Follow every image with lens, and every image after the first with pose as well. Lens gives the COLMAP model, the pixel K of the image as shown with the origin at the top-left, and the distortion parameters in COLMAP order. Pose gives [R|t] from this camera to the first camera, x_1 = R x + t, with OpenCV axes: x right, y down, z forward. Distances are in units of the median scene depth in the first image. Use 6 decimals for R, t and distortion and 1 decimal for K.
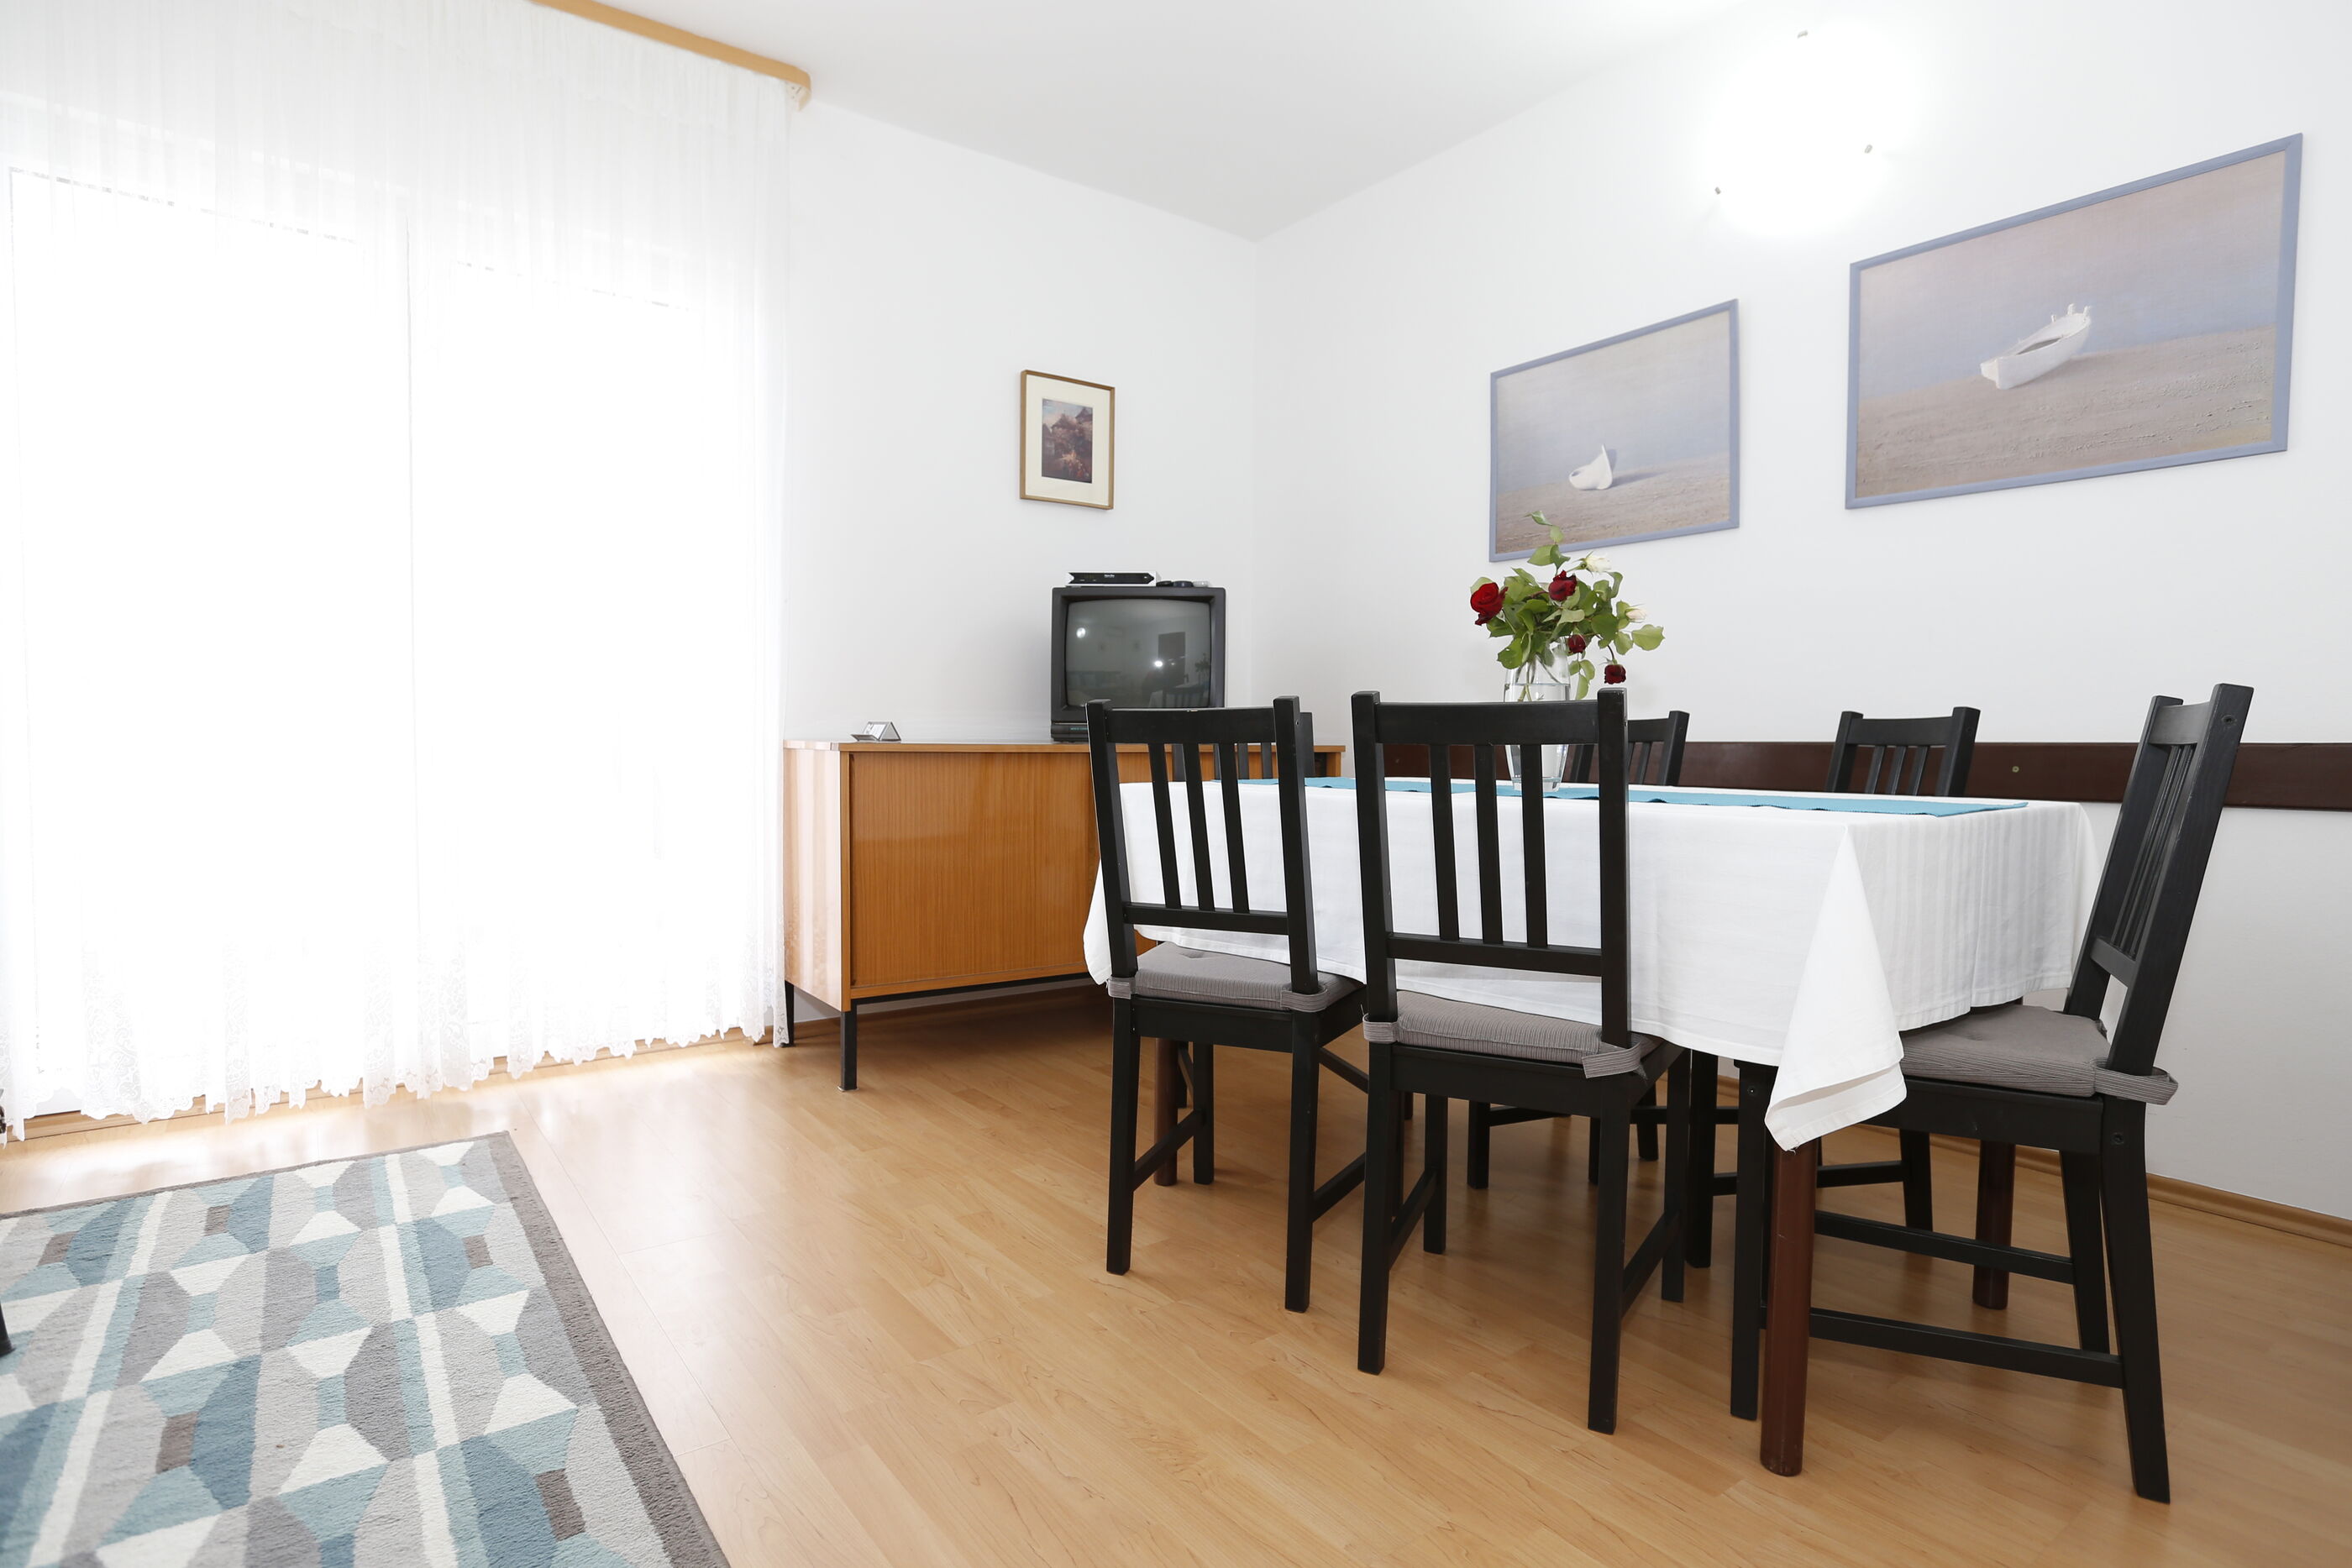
lens RADIAL K [[1220.2, 0, 1171.6], [0, 1220.2, 779.3], [0, 0, 1]] dist [-0.044814, 0.024051]
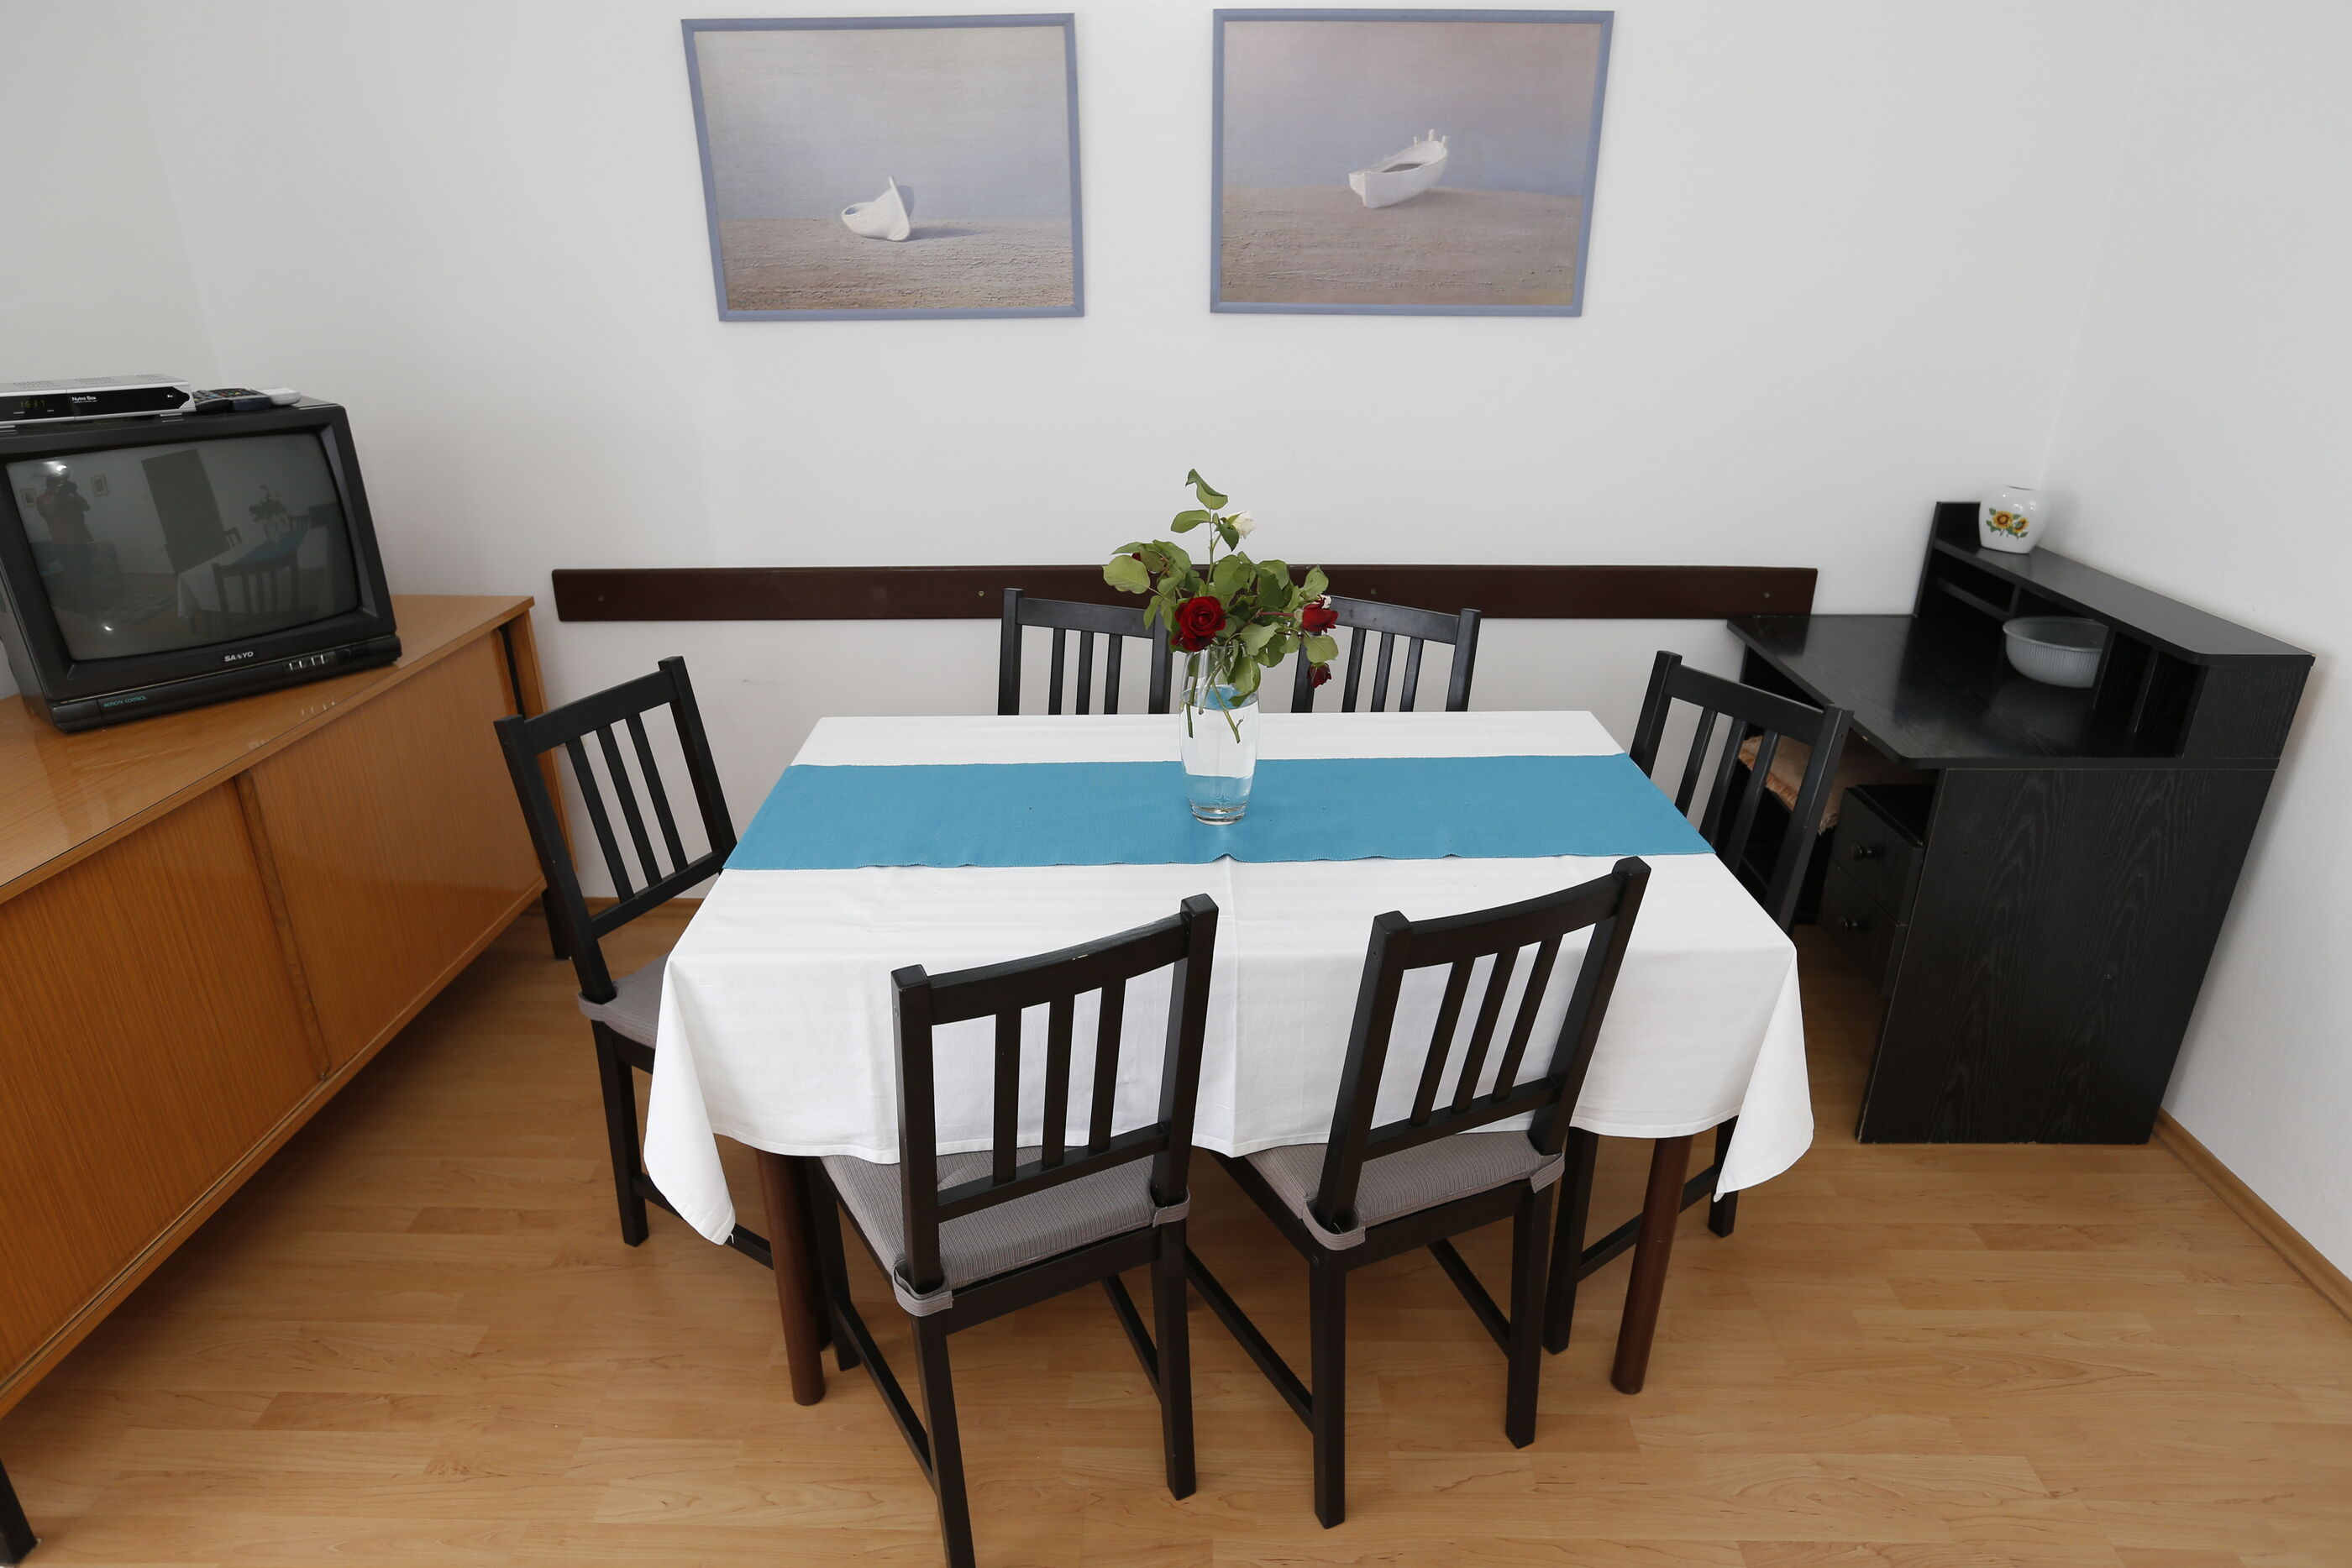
lens RADIAL K [[1354.8, 0, 1176.0], [0, 1354.8, 784.0], [0, 0, 1]] dist [-0.054060, 0.047964]
pose [[0.606282, -0.318377, 0.728737, -0.348982], [0.033719, 0.925831, 0.376432, -0.319013], [-0.794534, -0.203651, 0.572050, 0.424778]]
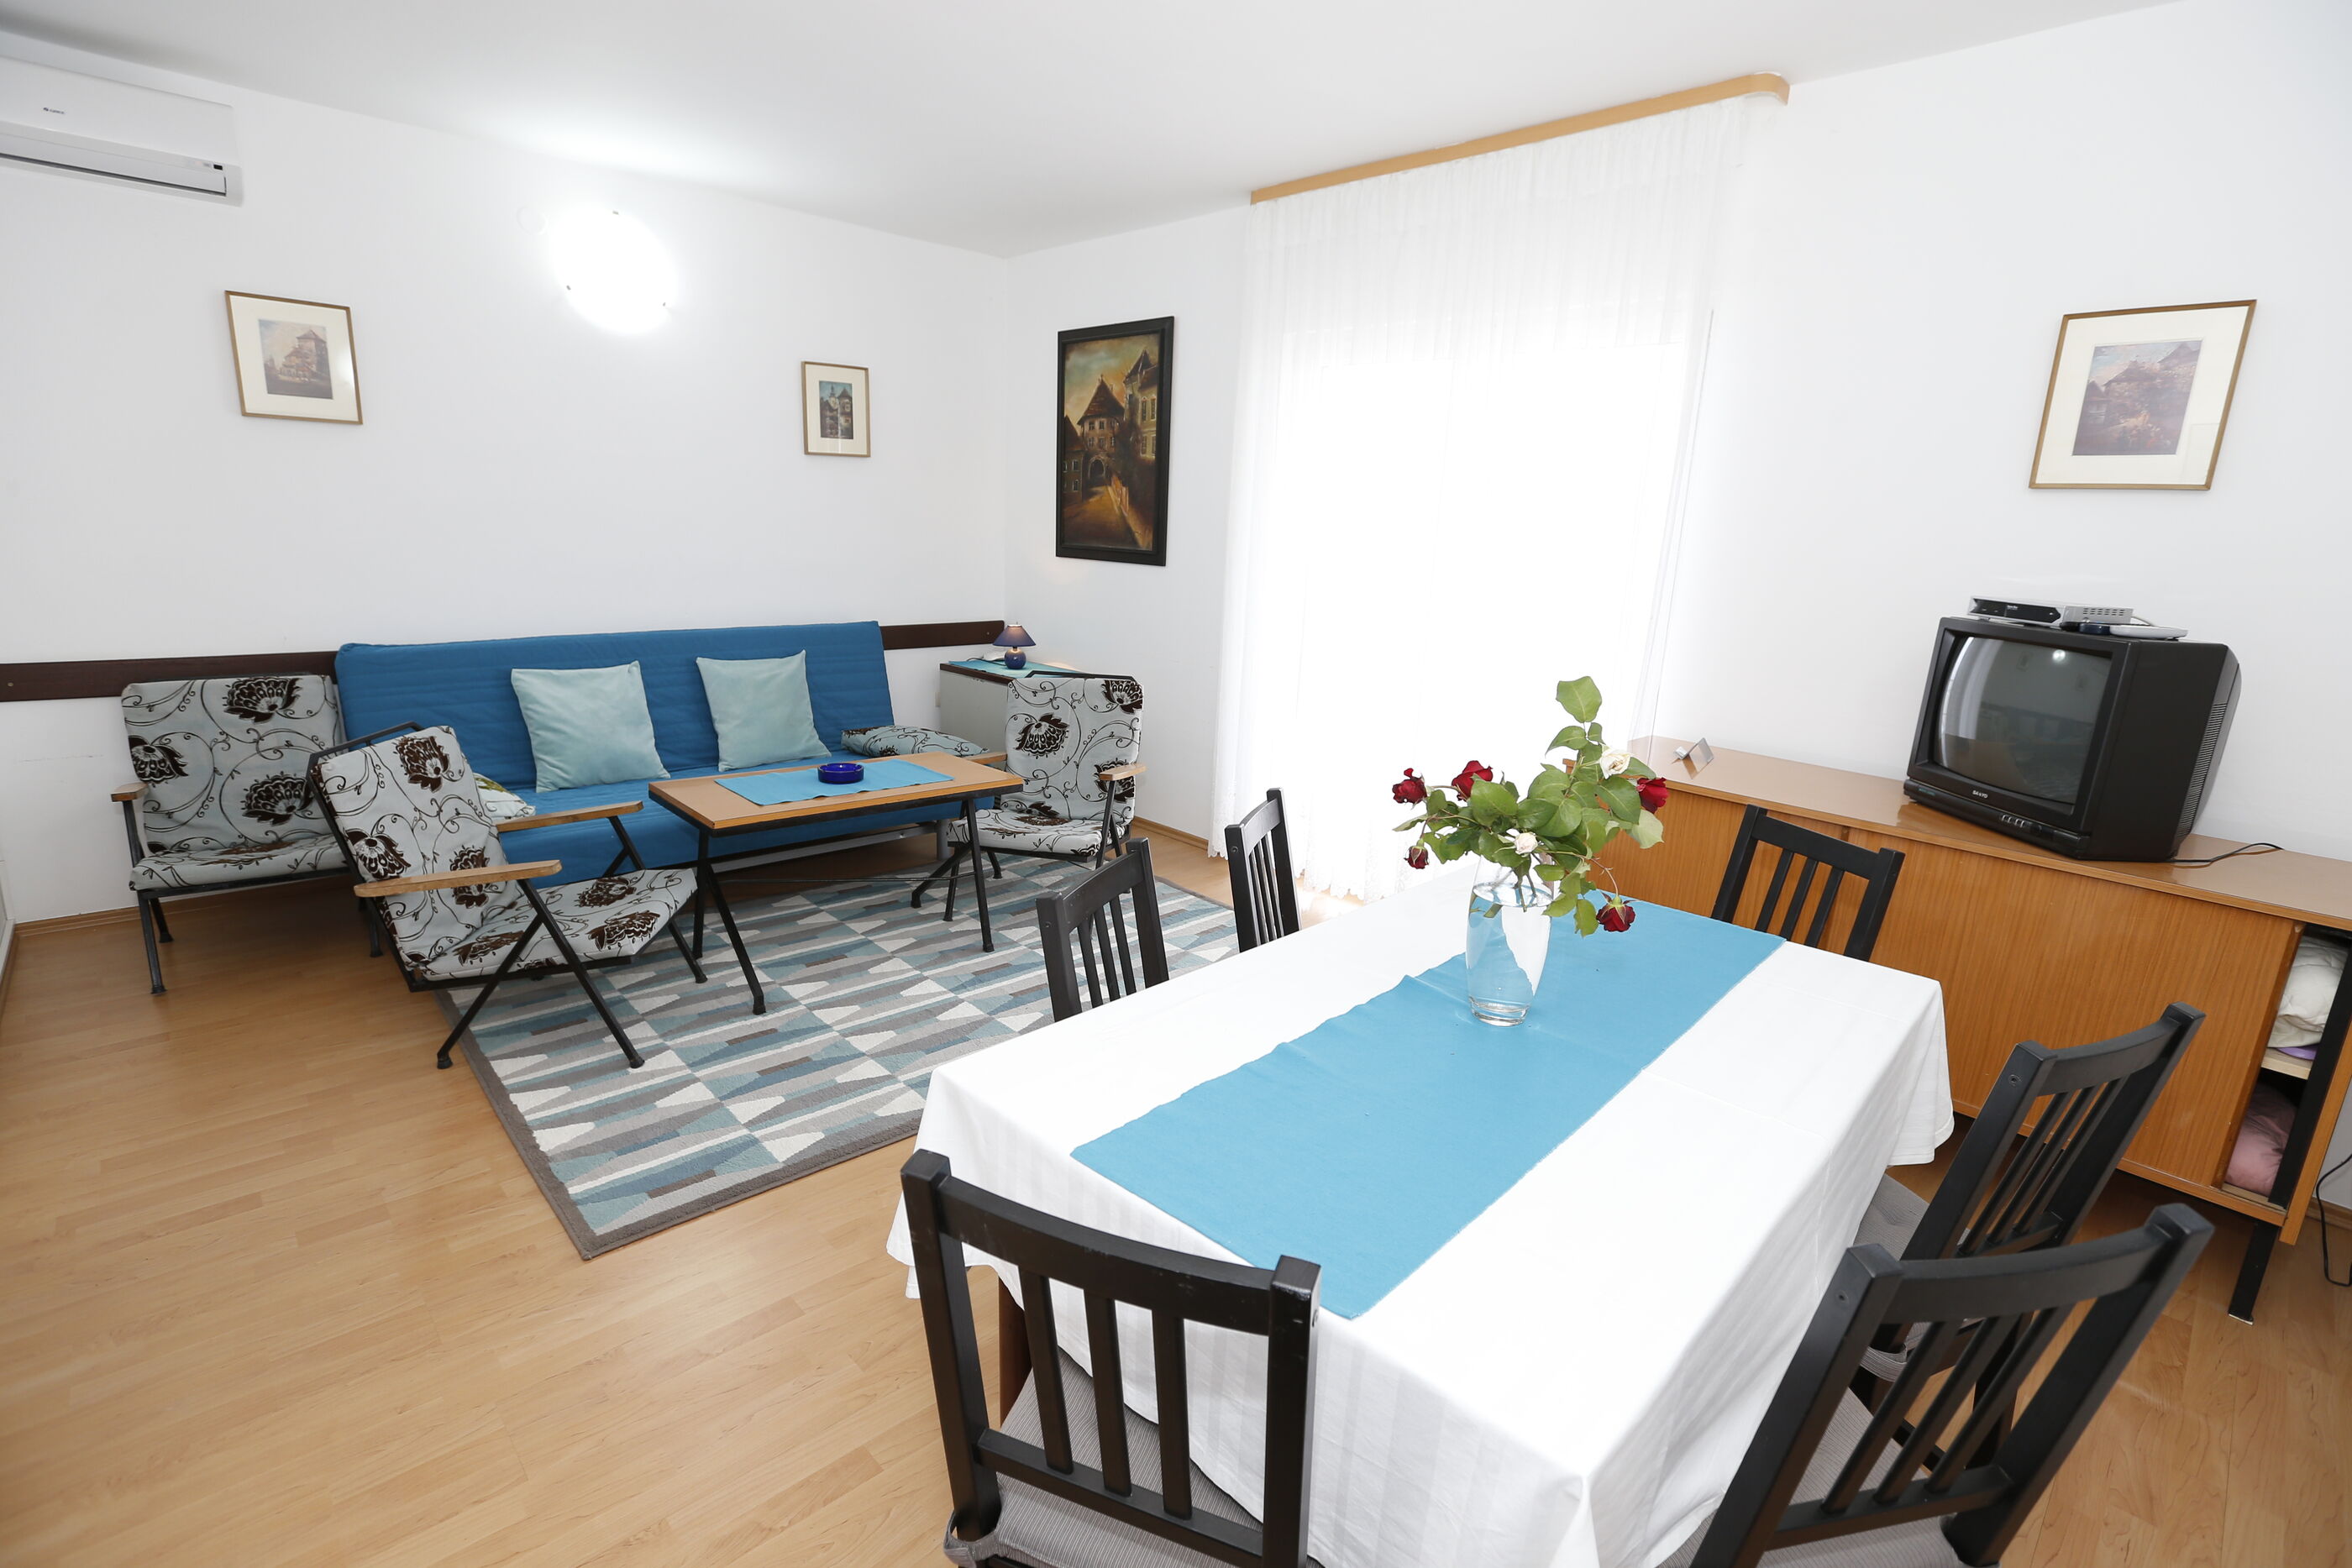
lens RADIAL K [[1092.8, 0, 1169.9], [0, 1092.8, 788.7], [0, 0, 1]] dist [-0.073144, 0.037632]
pose [[0.131628, 0.238798, -0.962107, 0.817385], [-0.073947, 0.970213, 0.230693, -0.255614], [0.988537, 0.040779, 0.145365, 0.578897]]
